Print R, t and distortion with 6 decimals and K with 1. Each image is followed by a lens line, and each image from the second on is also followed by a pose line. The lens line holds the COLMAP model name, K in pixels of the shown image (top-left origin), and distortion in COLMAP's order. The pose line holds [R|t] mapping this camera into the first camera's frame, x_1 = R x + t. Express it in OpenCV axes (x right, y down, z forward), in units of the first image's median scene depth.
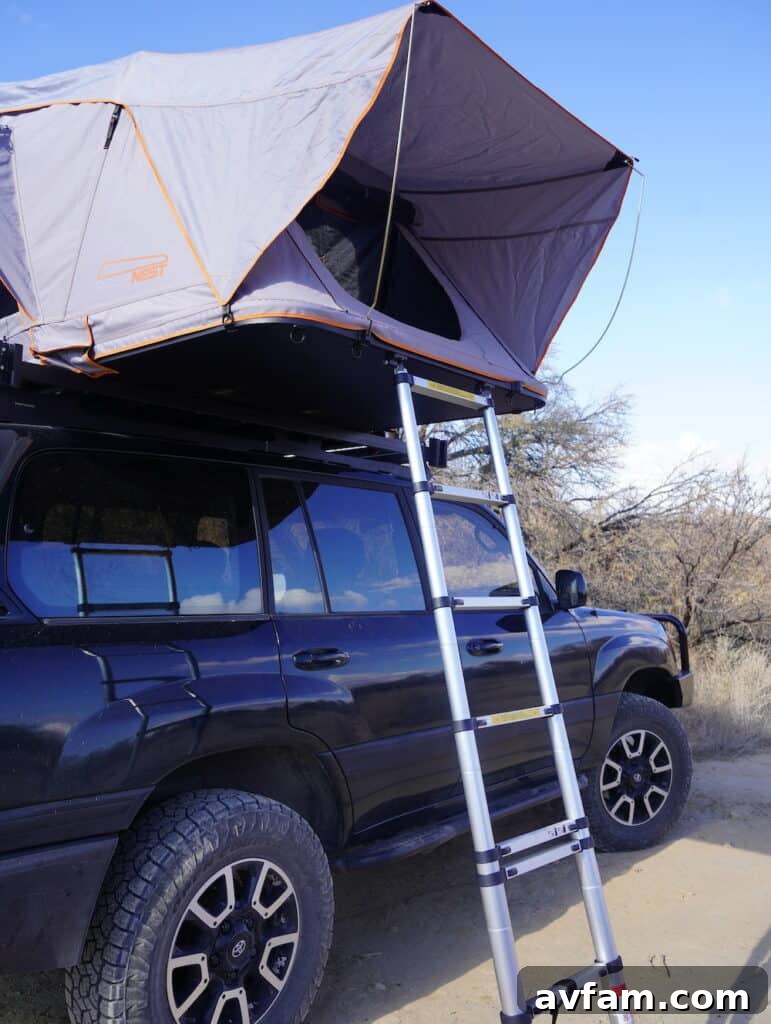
lens RADIAL K [[889.3, 0, 372.5], [0, 889.3, 529.0], [0, 0, 1]] dist [-0.030097, 0.047546]
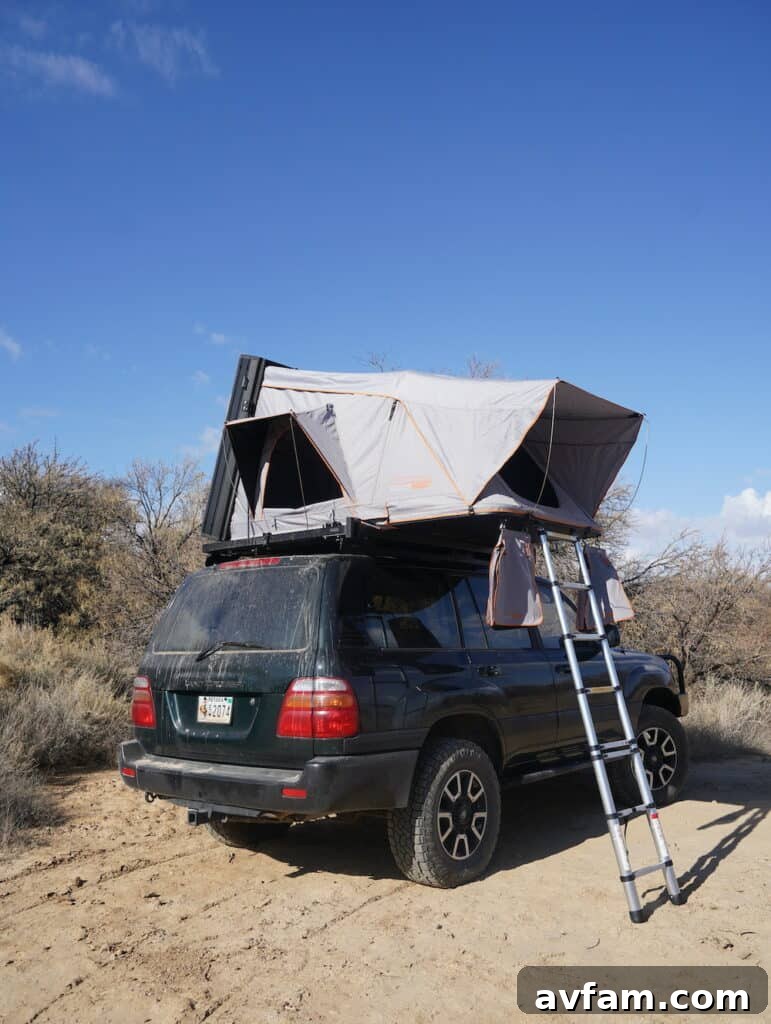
lens RADIAL K [[889.3, 0, 373.4], [0, 889.3, 534.9], [0, 0, 1]] dist [-0.030097, 0.047546]
pose [[0.999805, -0.018636, 0.006567, -0.340678], [0.019050, 0.997373, -0.069892, -0.019075], [-0.005247, 0.070004, 0.997533, -0.998693]]
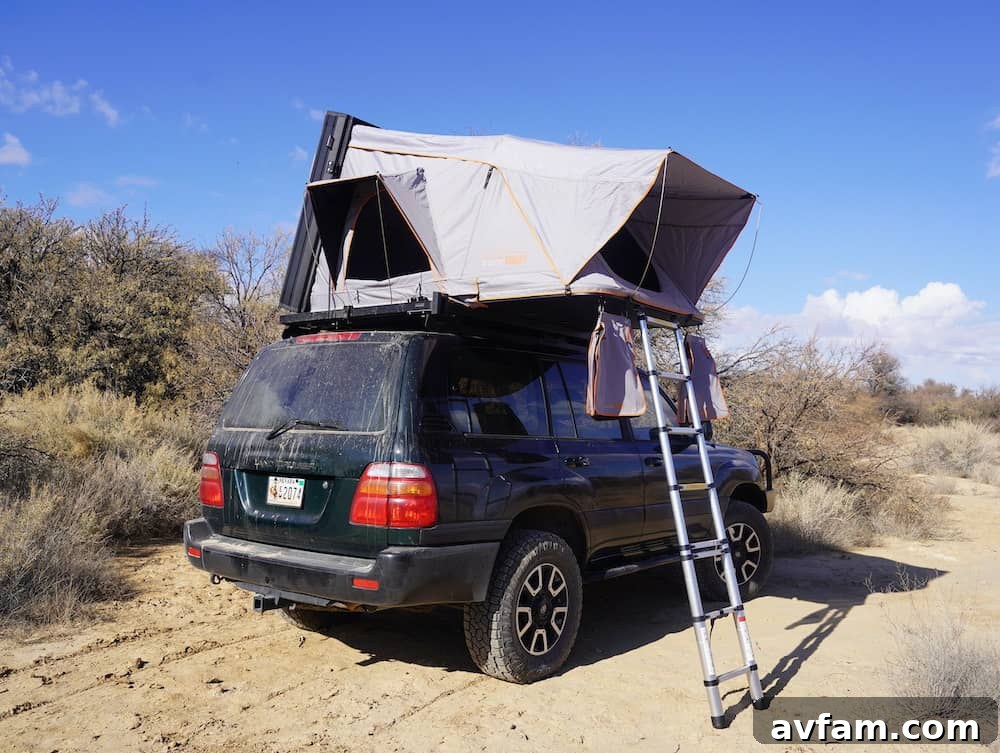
lens RADIAL K [[868.5, 0, 484.2], [0, 868.5, 395.4], [0, 0, 1]] dist [-0.030097, 0.047546]
pose [[0.999279, 0.022240, 0.030780, -0.332889], [-0.022826, 0.999562, 0.018815, -0.020486], [-0.030348, -0.019504, 0.999349, -0.829830]]
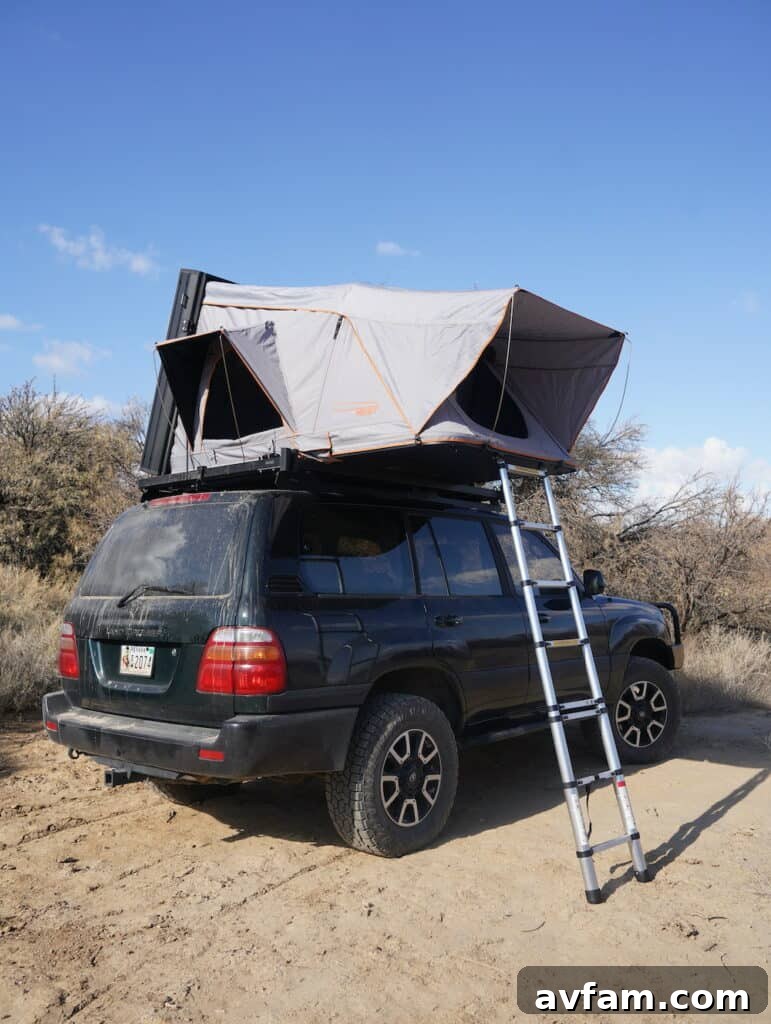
lens RADIAL K [[889.3, 0, 372.9], [0, 889.3, 531.9], [0, 0, 1]] dist [-0.030097, 0.047546]
pose [[0.999634, -0.013250, -0.023597, -0.174937], [0.013006, 0.999861, -0.010467, -0.010878], [0.023733, 0.010156, 0.999667, -0.790750]]
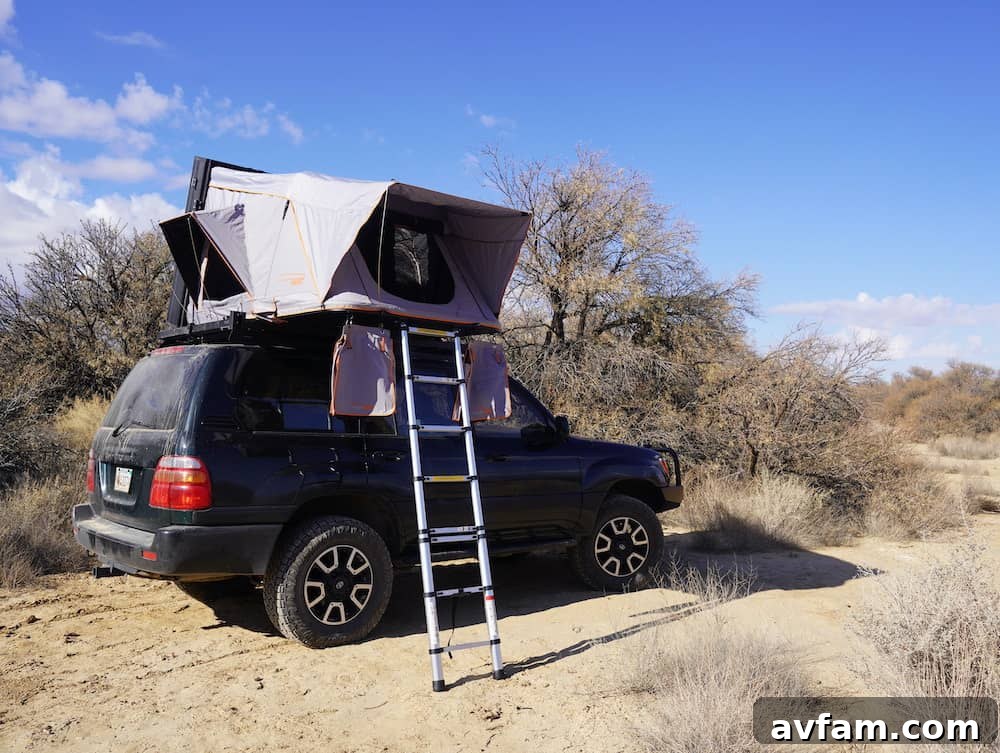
lens RADIAL K [[868.5, 0, 487.2], [0, 868.5, 398.6], [0, 0, 1]] dist [-0.030097, 0.047546]
pose [[0.988285, 0.012911, -0.152070, 0.508562], [-0.009209, 0.999645, 0.025018, -0.042587], [0.152339, -0.023325, 0.988053, -1.011528]]
